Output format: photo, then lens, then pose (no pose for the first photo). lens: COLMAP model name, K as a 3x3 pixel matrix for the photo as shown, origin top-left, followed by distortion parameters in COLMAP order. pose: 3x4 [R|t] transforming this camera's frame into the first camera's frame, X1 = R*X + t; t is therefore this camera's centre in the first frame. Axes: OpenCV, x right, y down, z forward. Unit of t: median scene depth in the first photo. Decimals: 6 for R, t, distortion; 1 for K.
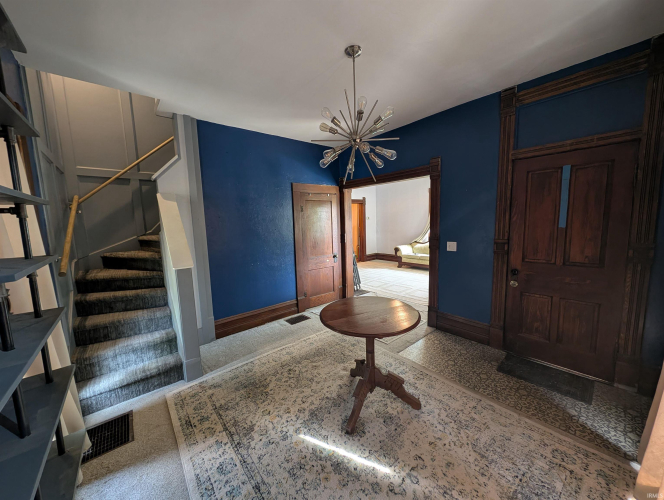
lens RADIAL K [[248.0, 0, 333.8], [0, 248.0, 249.2], [0, 0, 1]] dist [0.002870, -0.000171]
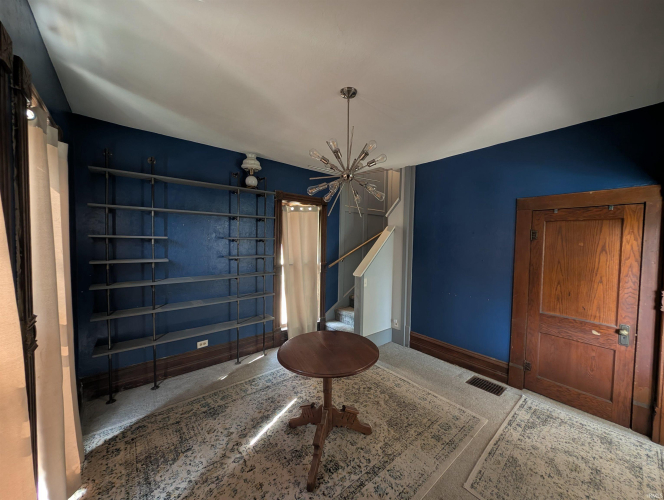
lens RADIAL K [[248.0, 0, 334.2], [0, 248.0, 249.6], [0, 0, 1]] dist [0.002870, -0.000171]
pose [[0.005193, 0.070027, -0.997532, 0.783789], [-0.135287, 0.988423, 0.068683, -0.146572], [0.990793, 0.134596, 0.014606, 0.688390]]
